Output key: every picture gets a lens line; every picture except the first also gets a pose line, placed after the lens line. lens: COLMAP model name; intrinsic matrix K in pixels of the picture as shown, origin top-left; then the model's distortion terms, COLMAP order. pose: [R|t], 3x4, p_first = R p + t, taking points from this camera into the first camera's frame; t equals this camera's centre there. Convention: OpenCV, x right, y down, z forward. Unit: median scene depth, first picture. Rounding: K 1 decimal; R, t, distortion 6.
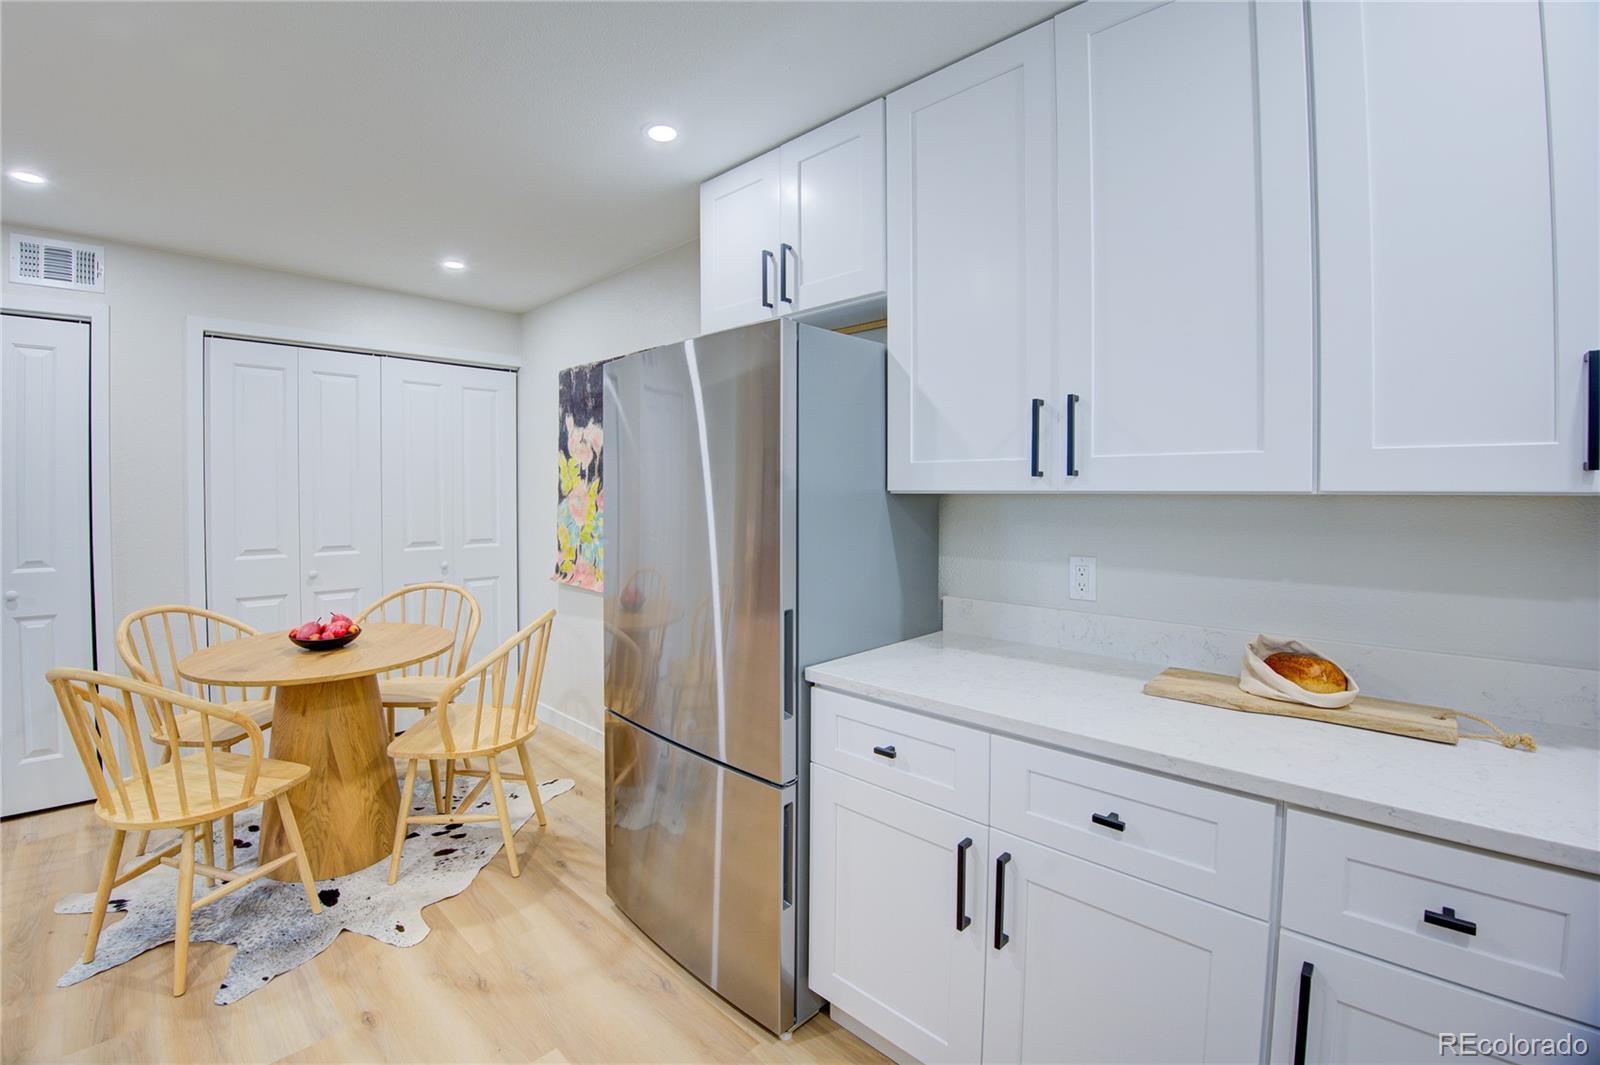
lens RADIAL K [[660.1, 0, 782.3], [0, 660.1, 518.0], [0, 0, 1]] dist [-0.044374, -0.000015]
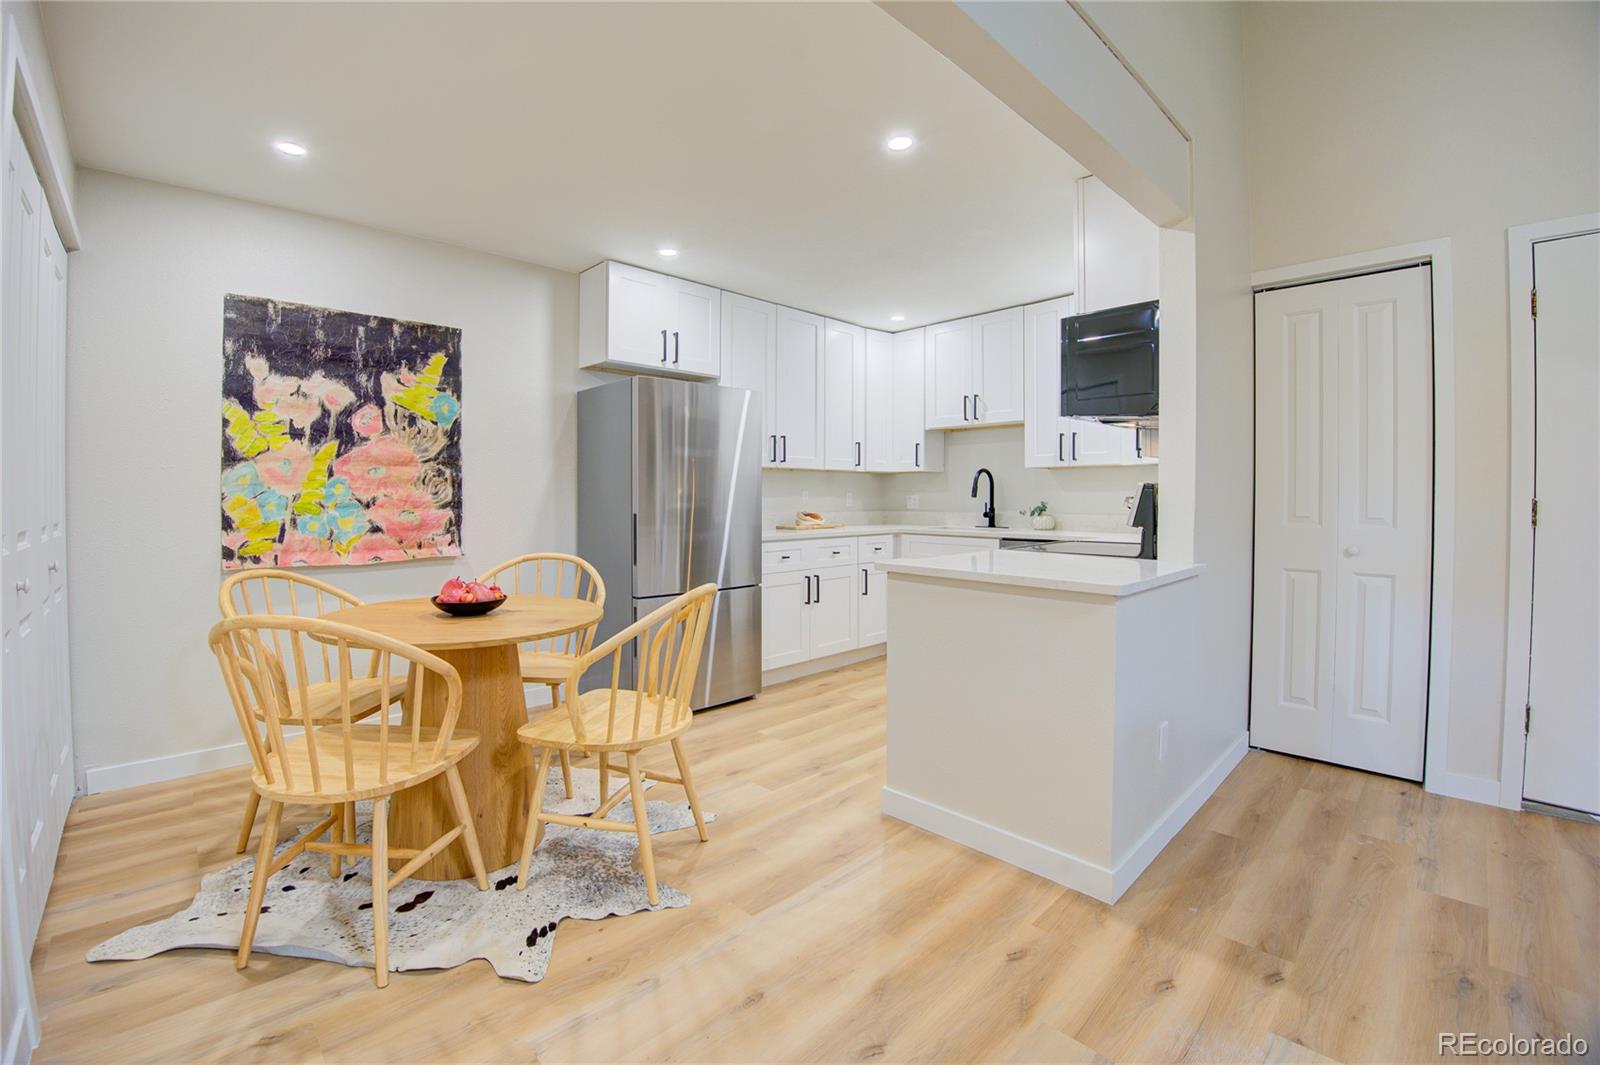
lens RADIAL K [[669.6, 0, 778.2], [0, 669.6, 505.5], [0, 0, 1]] dist [-0.046968, -0.000284]
pose [[0.065816, -0.022562, 0.997577, -1.098728], [0.033298, 0.999237, 0.020403, 0.029069], [-0.997276, 0.031874, 0.066517, 0.338087]]
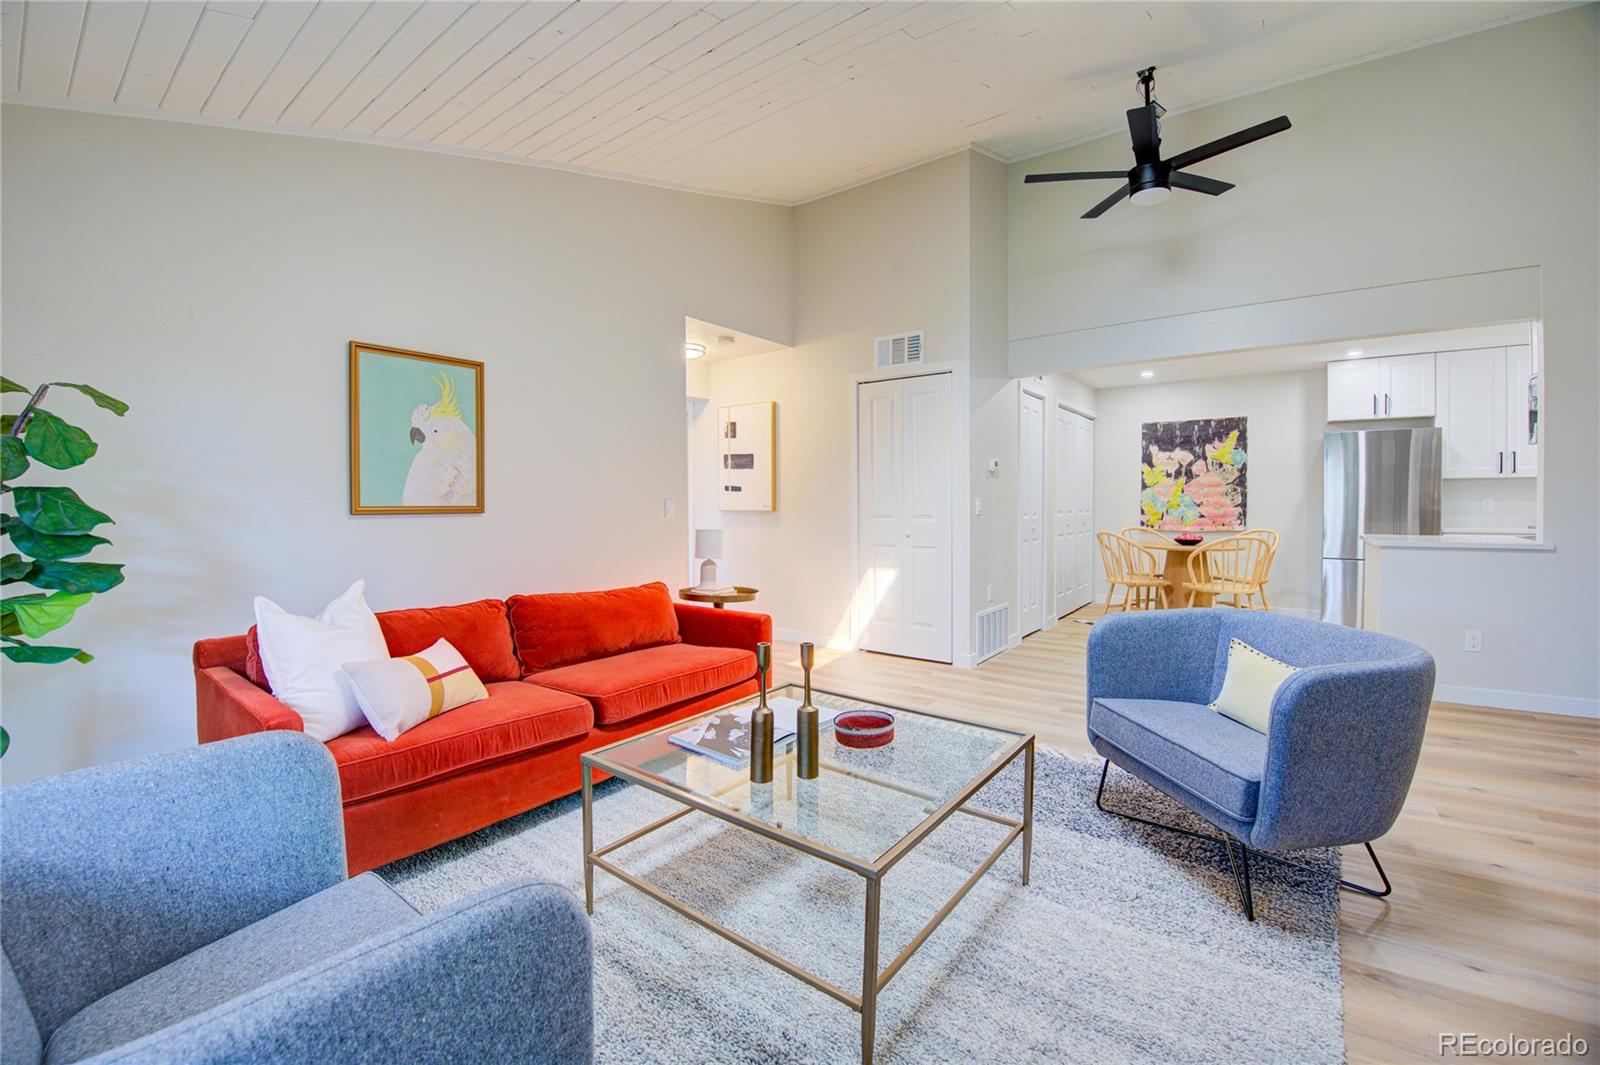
lens RADIAL K [[660.1, 0, 782.3], [0, 660.1, 518.0], [0, 0, 1]] dist [-0.044374, -0.000015]
pose [[0.995738, -0.009831, 0.091706, -1.677123], [0.011331, 0.999810, -0.015848, 0.083532], [-0.091533, 0.016820, 0.995660, -0.877800]]
